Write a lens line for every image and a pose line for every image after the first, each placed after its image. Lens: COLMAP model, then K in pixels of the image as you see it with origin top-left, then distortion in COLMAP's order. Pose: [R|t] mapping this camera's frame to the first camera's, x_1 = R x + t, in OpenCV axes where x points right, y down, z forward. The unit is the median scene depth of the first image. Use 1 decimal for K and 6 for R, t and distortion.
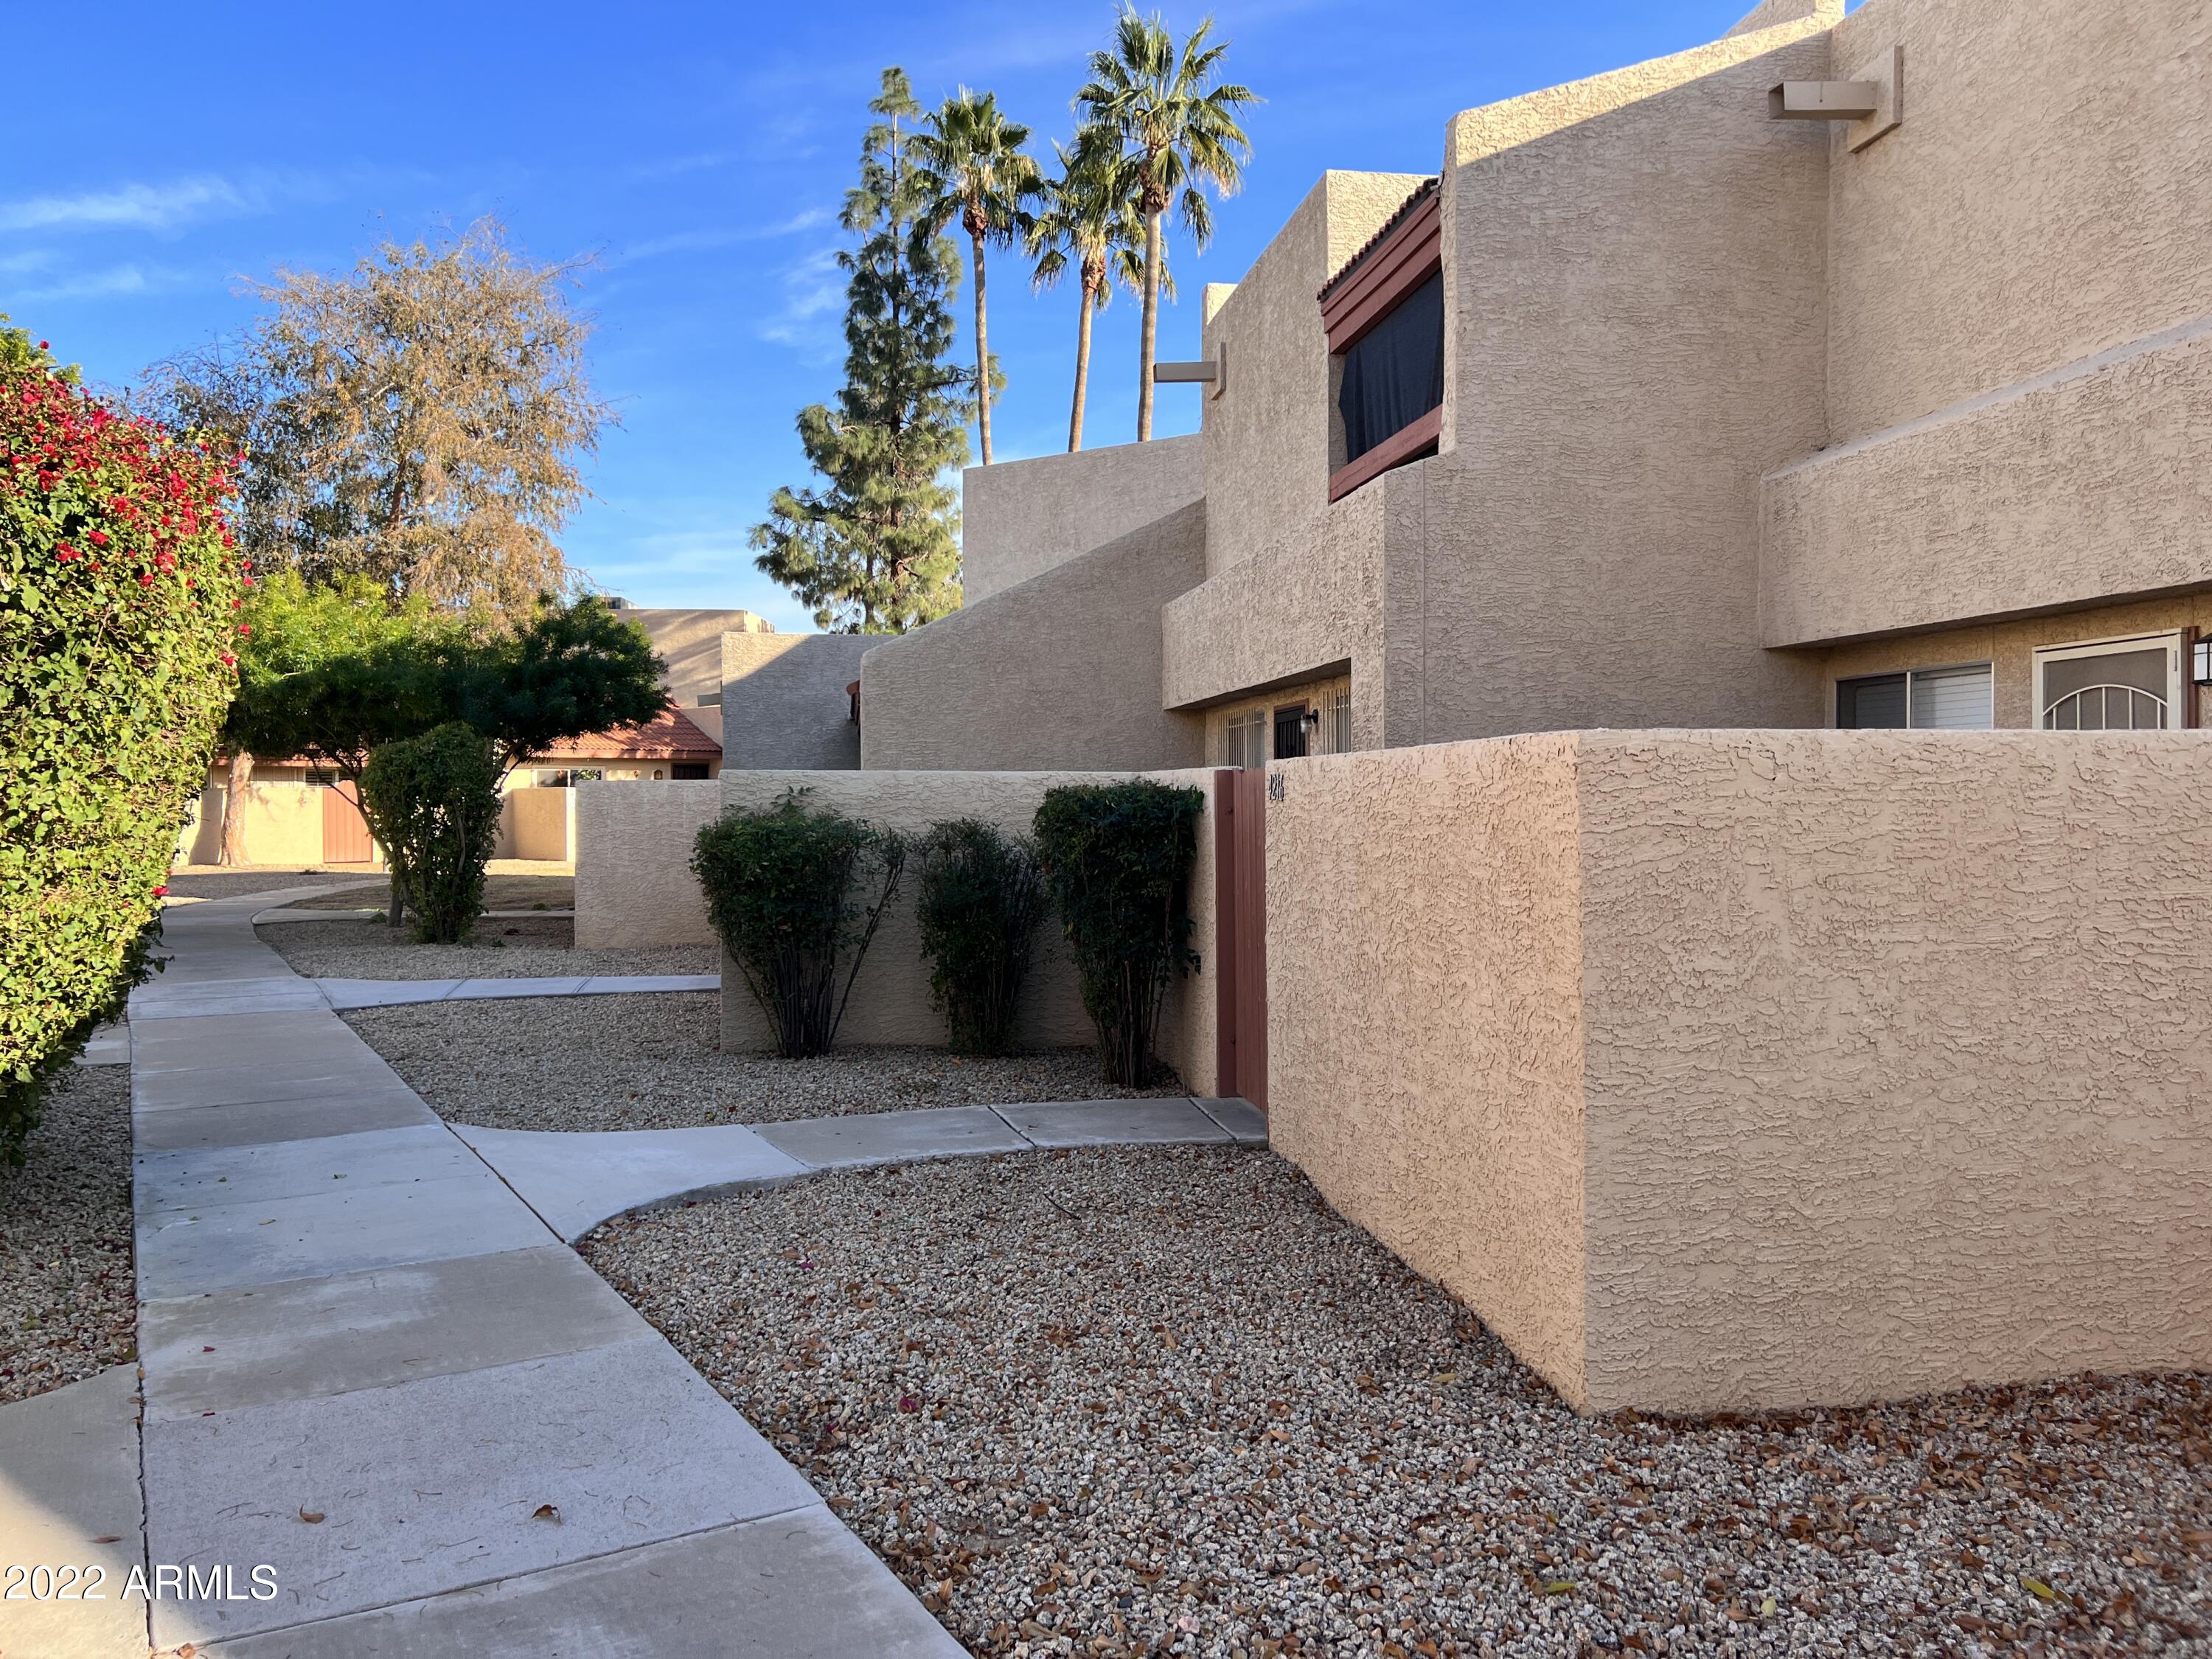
lens RADIAL K [[1634.2, 0, 1108.2], [0, 1634.2, 821.5], [0, 0, 1]] dist [-0.002943, -0.020774]
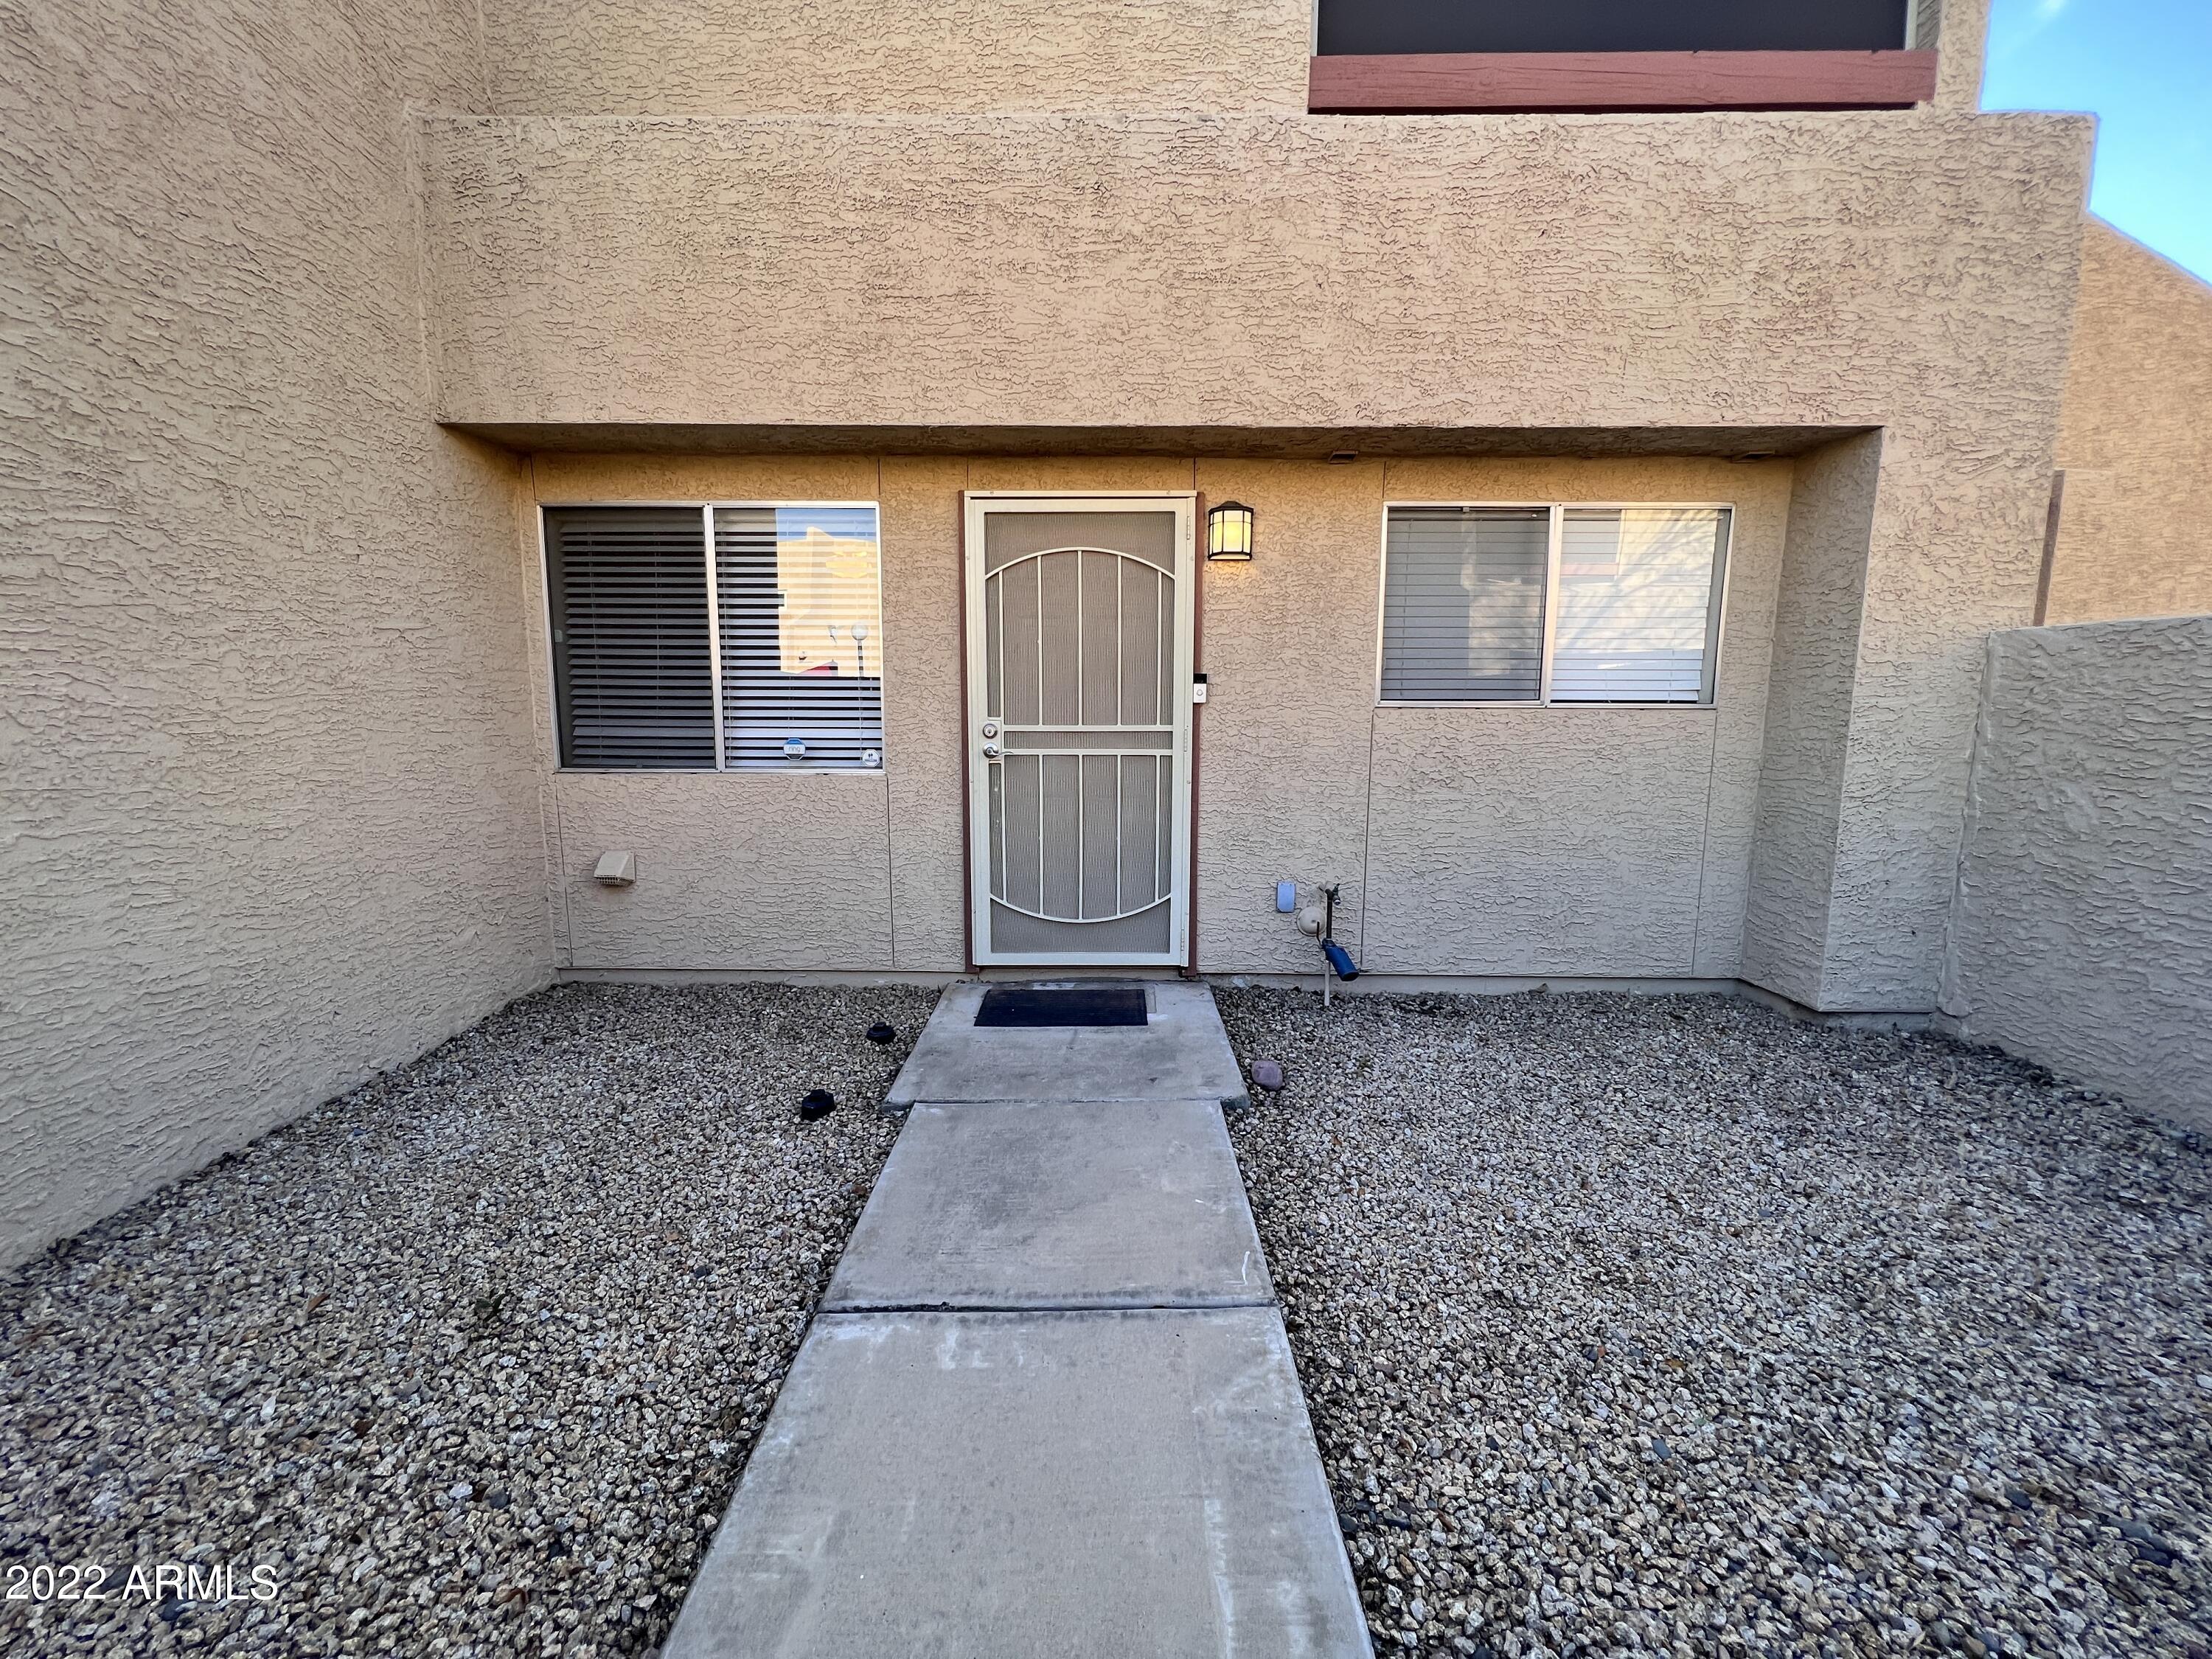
lens RADIAL K [[887.4, 0, 1090.6], [0, 887.4, 826.1], [0, 0, 1]] dist [-0.001496, 0.001355]
pose [[0.177824, -0.128114, 0.975687, 0.135229], [0.006529, 0.991621, 0.129017, 0.000979], [-0.984041, -0.016572, 0.177171, 0.897309]]
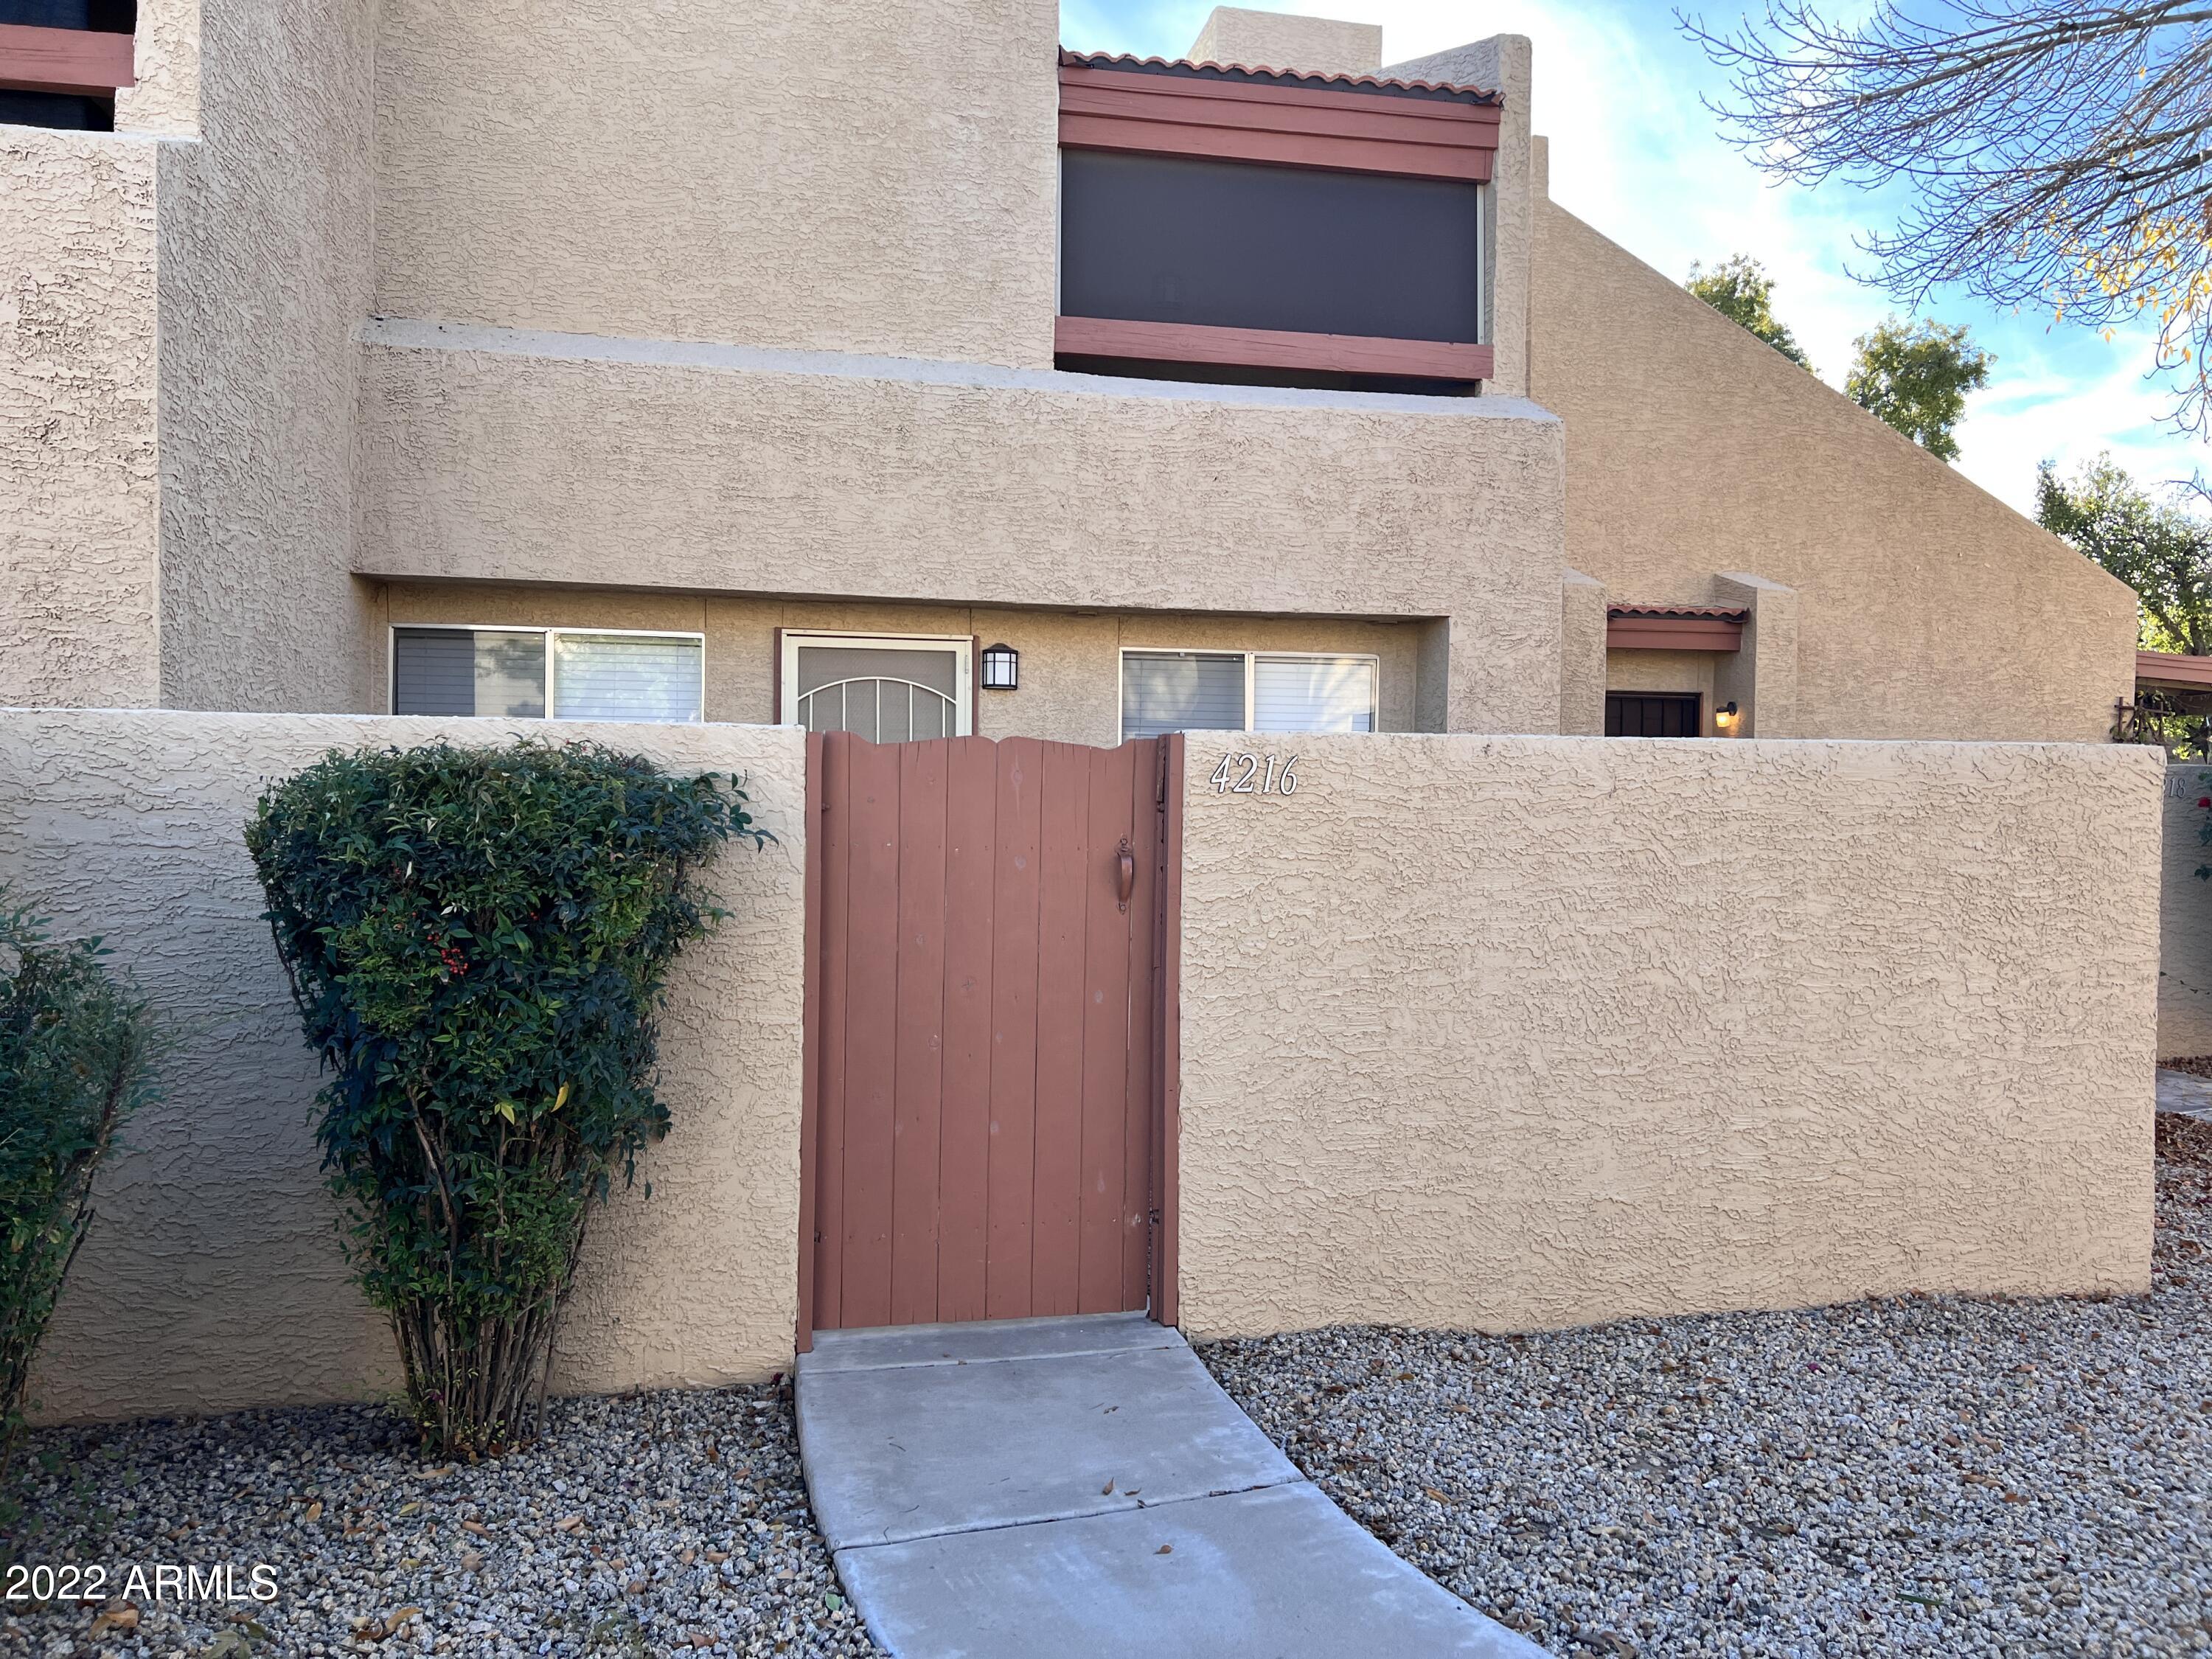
lens RADIAL K [[1634.2, 0, 1128.7], [0, 1634.2, 834.8], [0, 0, 1]] dist [-0.002943, -0.020774]
pose [[-0.063517, -0.028931, 0.997561, -0.443277], [-0.000130, 0.999580, 0.028981, -0.013286], [-0.997981, 0.001711, -0.063494, 0.894356]]
